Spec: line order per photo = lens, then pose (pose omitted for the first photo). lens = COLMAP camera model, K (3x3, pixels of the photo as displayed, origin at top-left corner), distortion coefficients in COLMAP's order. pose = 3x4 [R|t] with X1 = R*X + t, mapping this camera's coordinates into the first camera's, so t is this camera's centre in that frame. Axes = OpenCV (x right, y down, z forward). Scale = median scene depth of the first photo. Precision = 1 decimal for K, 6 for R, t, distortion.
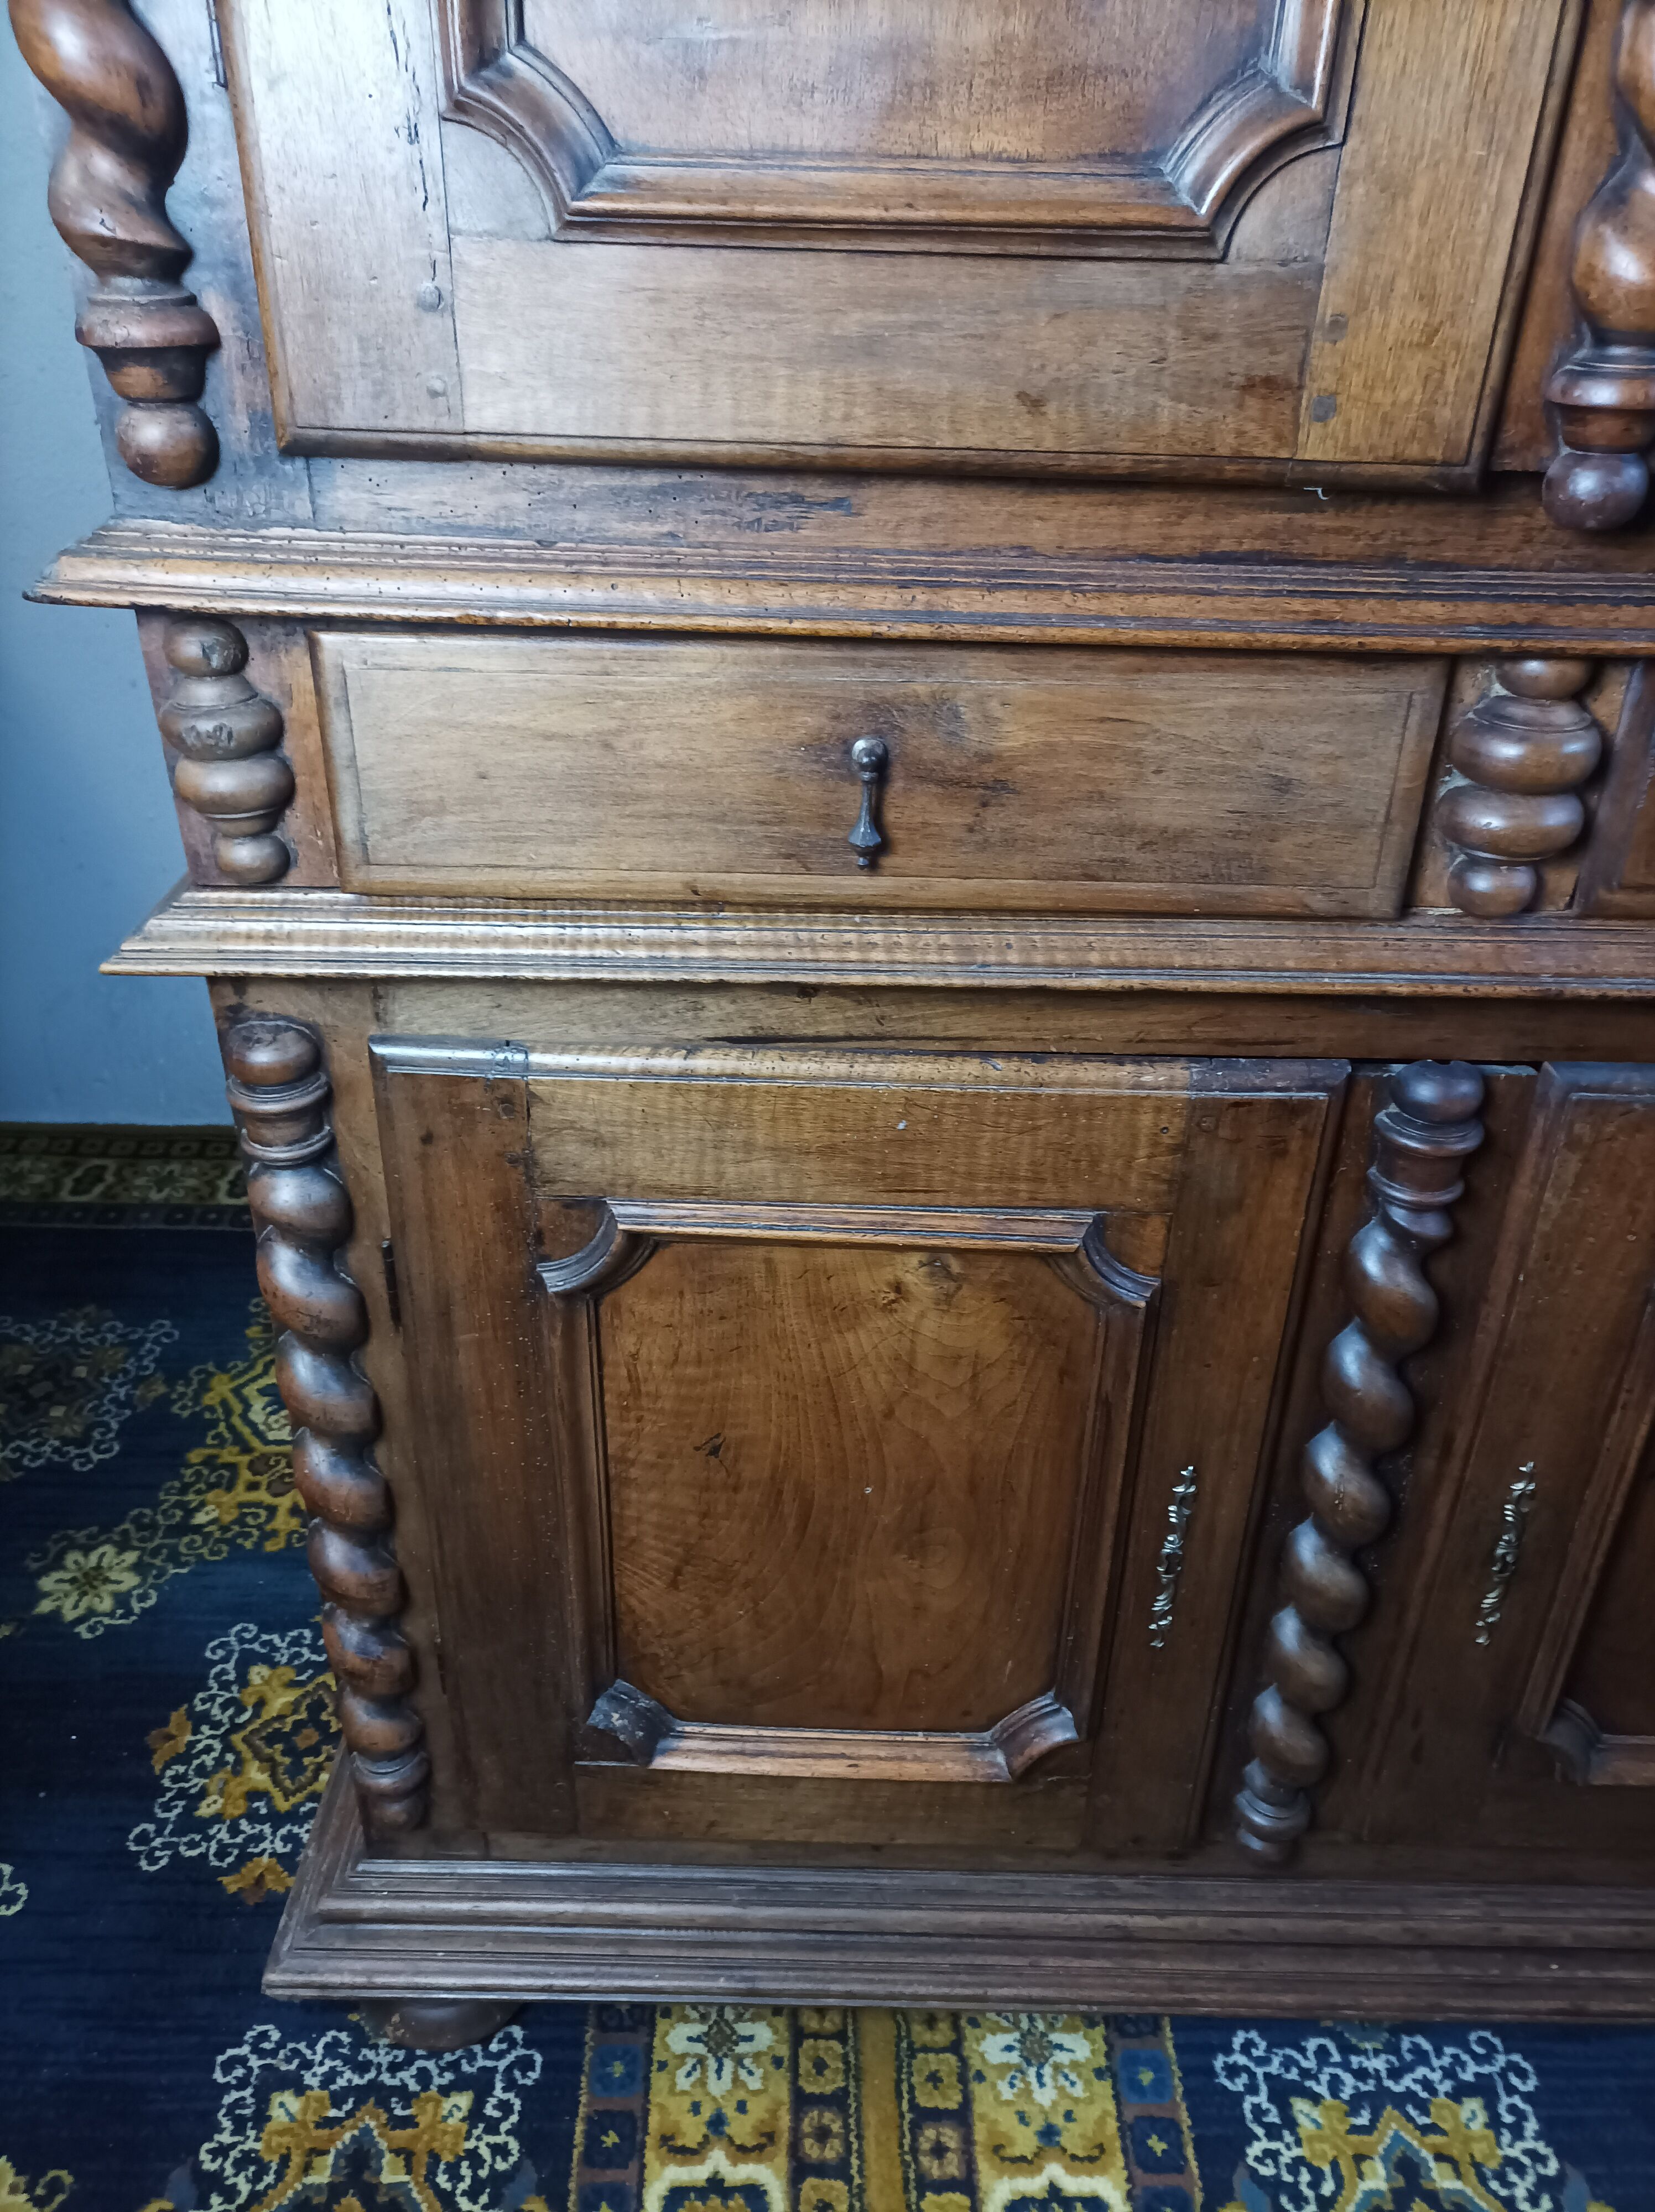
lens RADIAL K [[1659.2, 0, 829.6], [0, 1659.2, 1126.2], [0, 0, 1]] dist [0.045594, -0.045321]
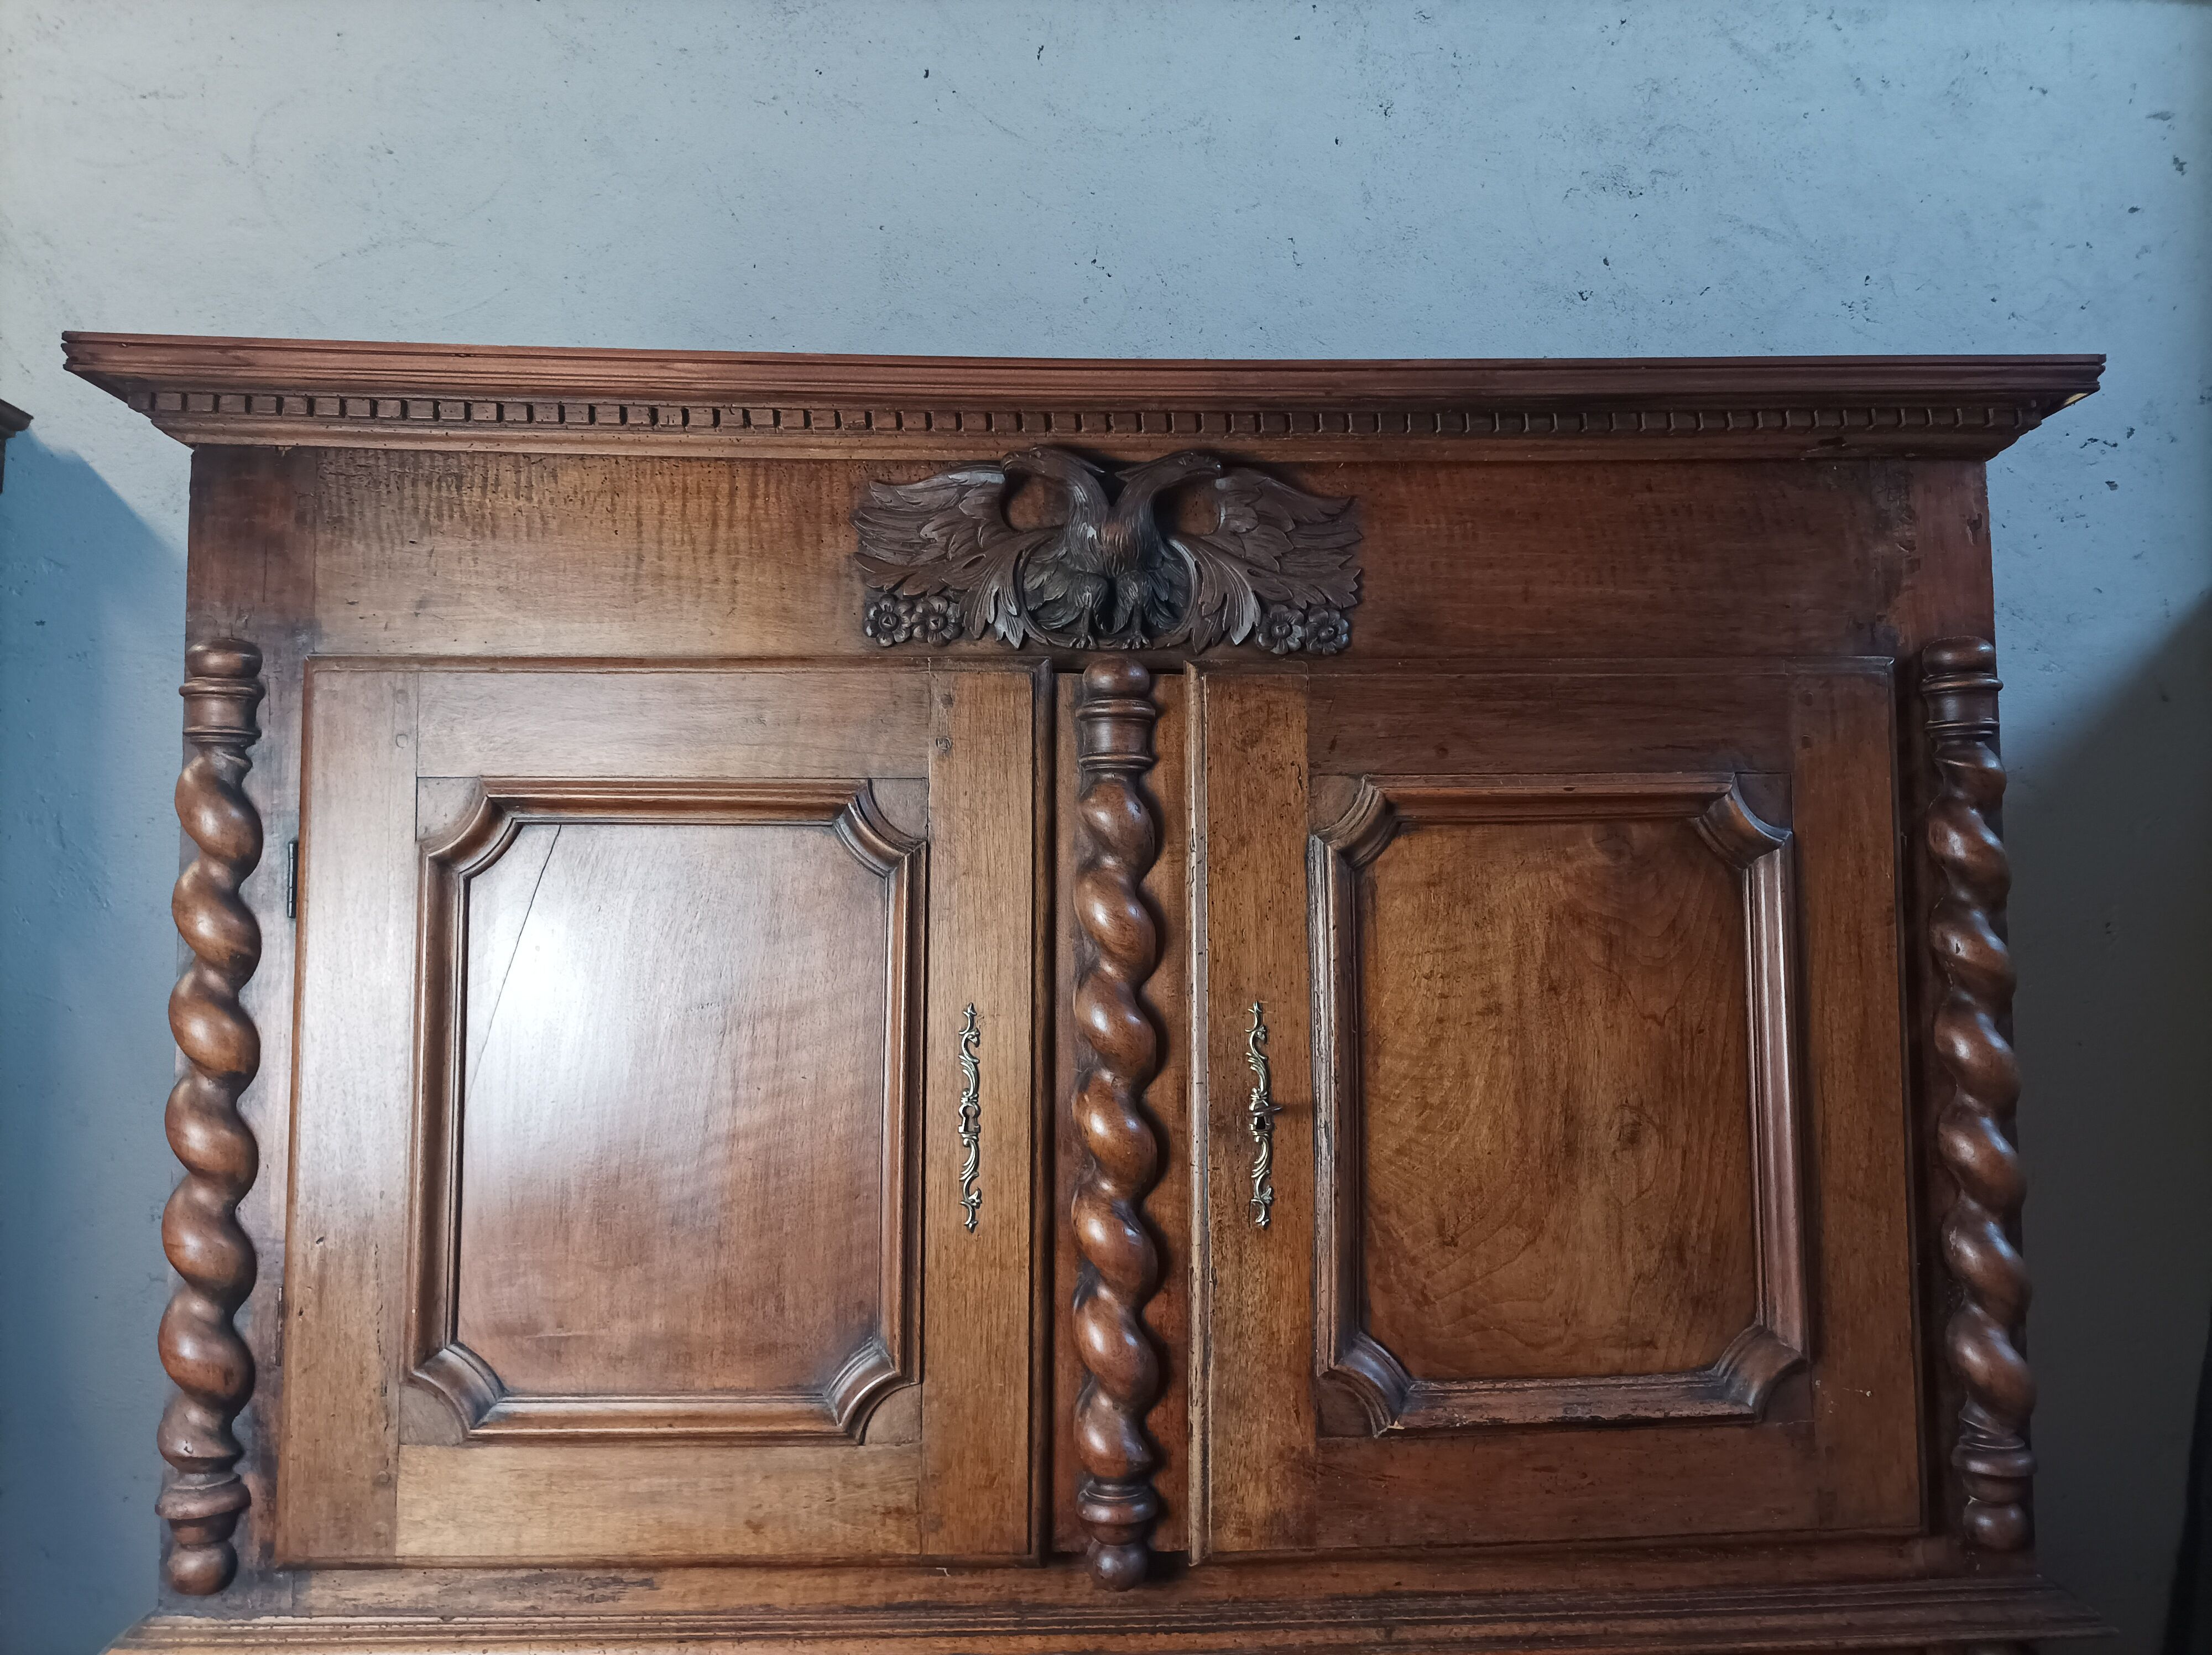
lens RADIAL K [[1659.2, 0, 1111.9], [0, 1659.2, 815.6], [0, 0, 1]] dist [0.045594, -0.045321]
pose [[0.998713, -0.020240, 0.046498, 0.235157], [0.042479, 0.834695, -0.549071, -0.061833], [-0.027698, 0.550340, 0.834481, -0.425158]]
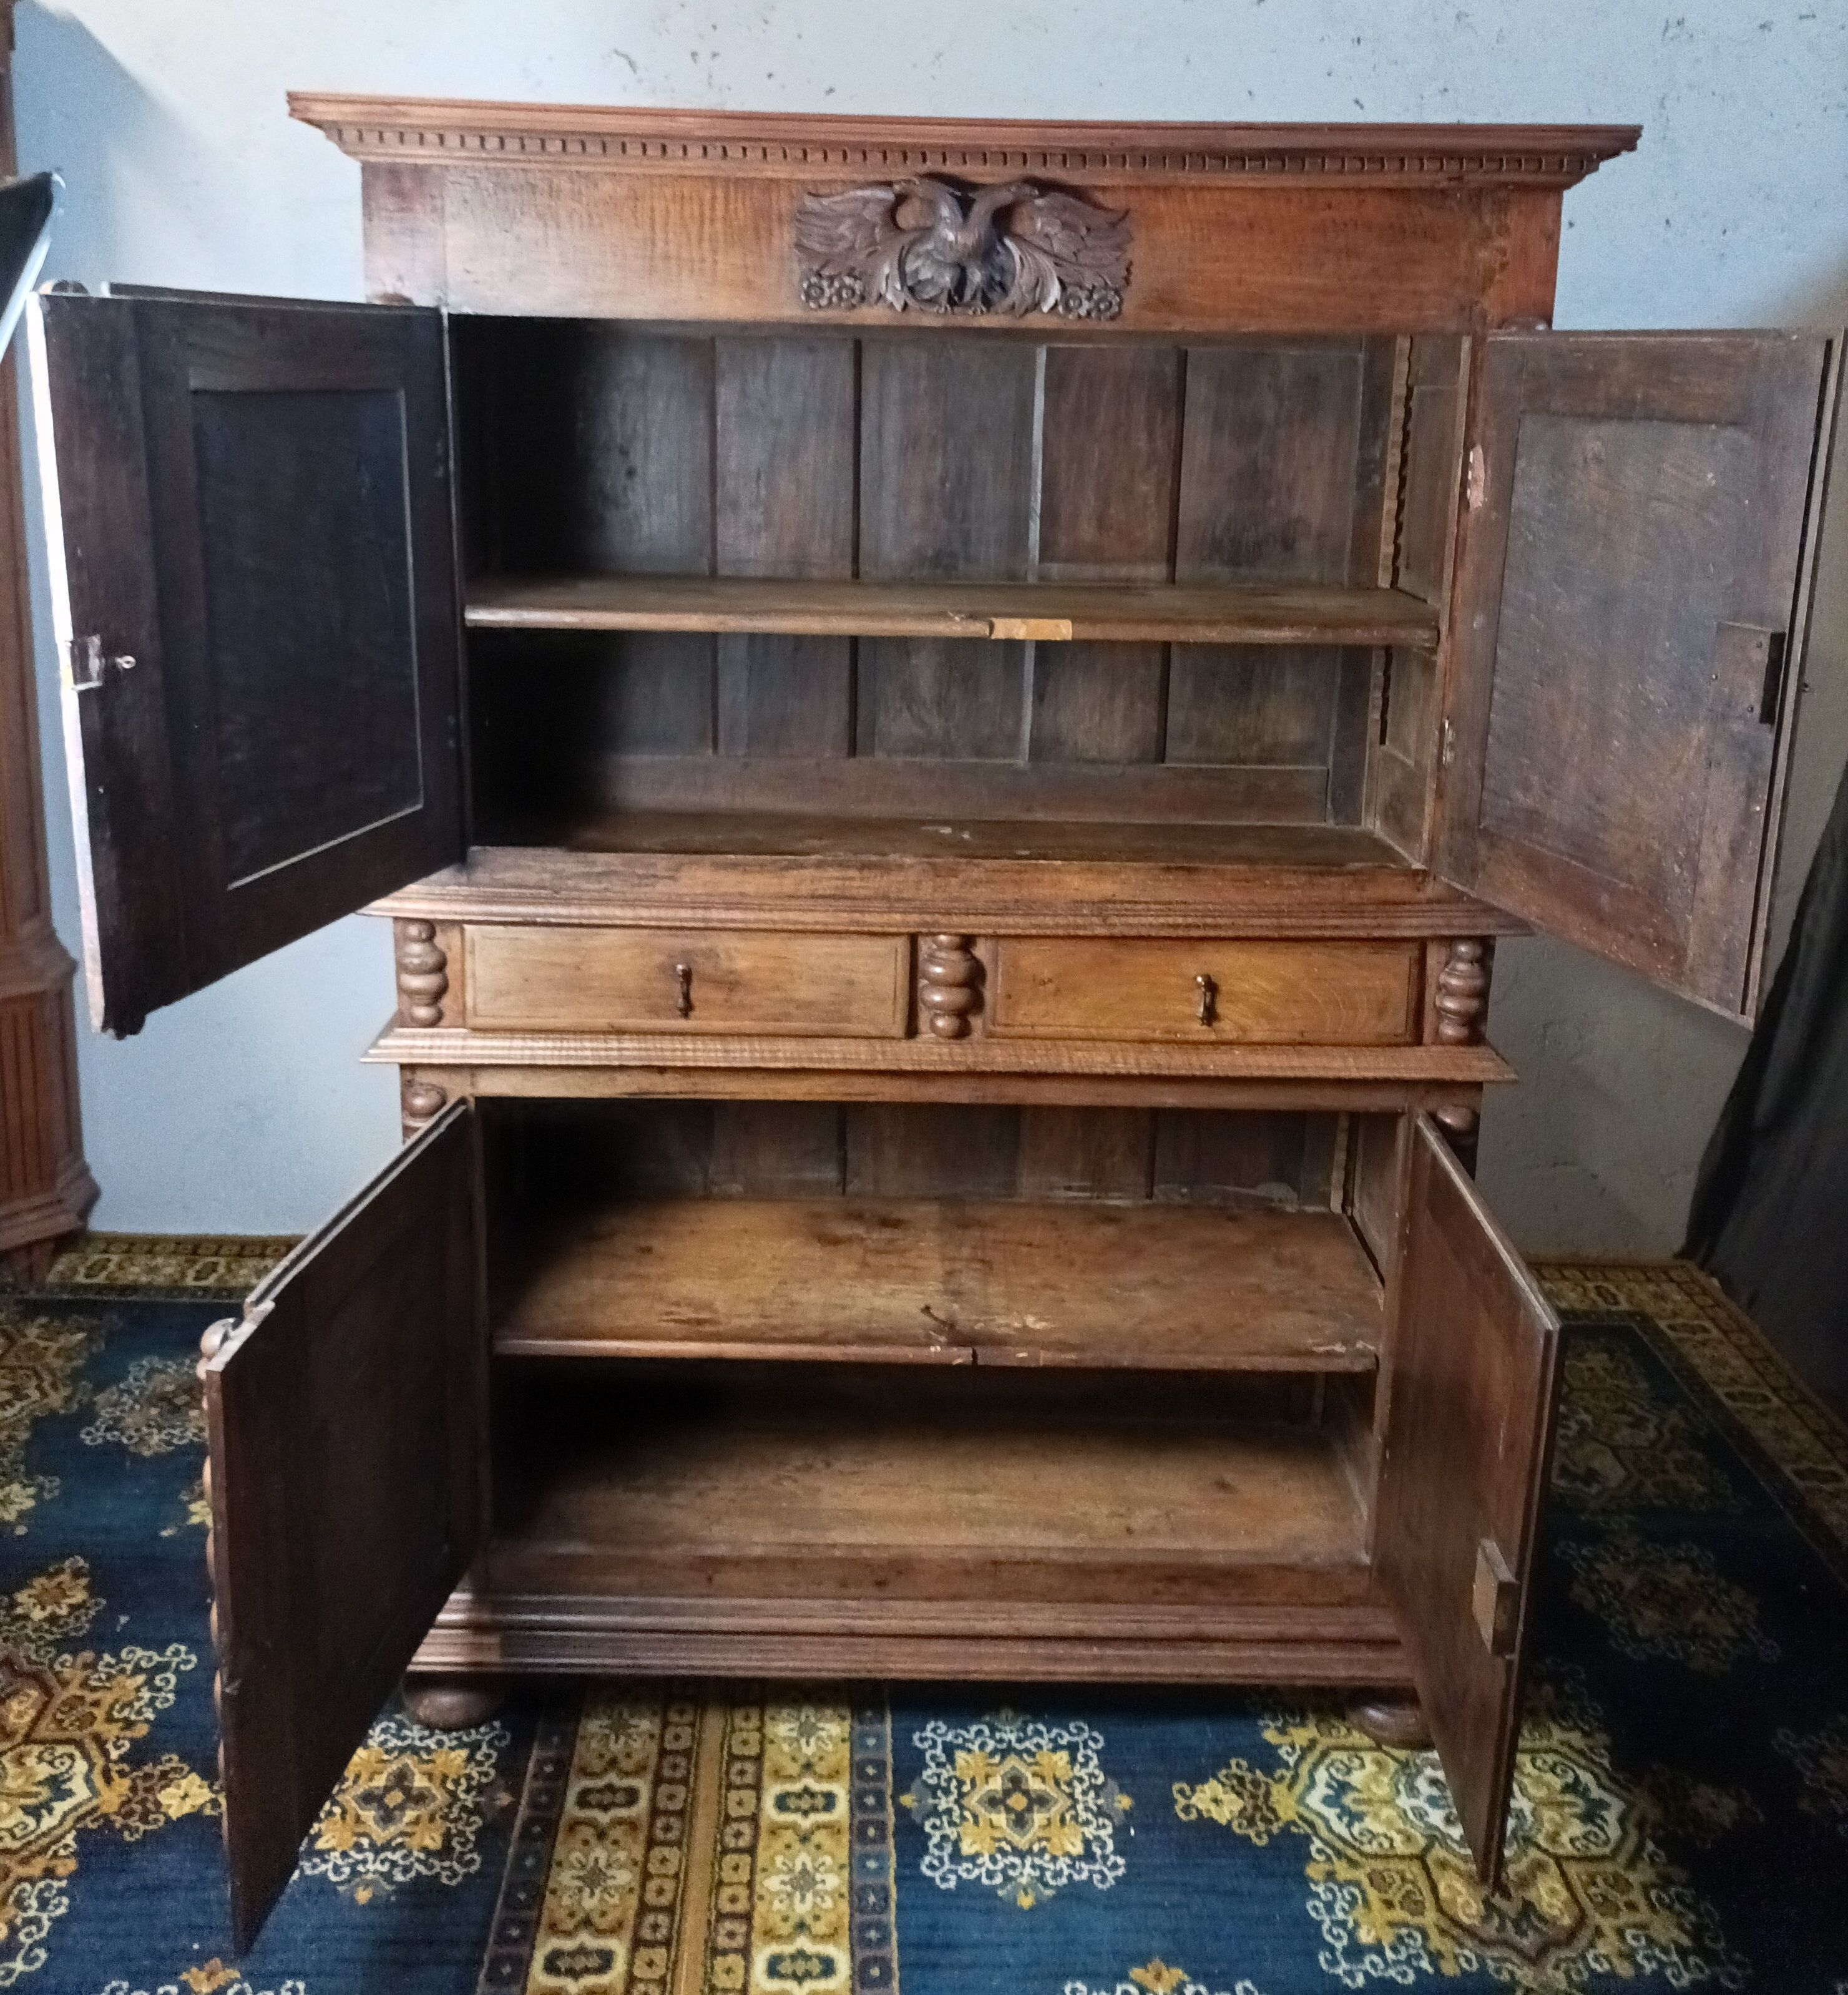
lens RADIAL K [[1881.2, 0, 906.0], [0, 1881.2, 793.6], [0, 0, 1]] dist [0.019684, 0.000000]
pose [[0.999896, -0.000053, 0.014408, 0.207367], [0.004375, 0.953897, -0.300102, 0.240983], [-0.013728, 0.300134, 0.953798, -1.155884]]
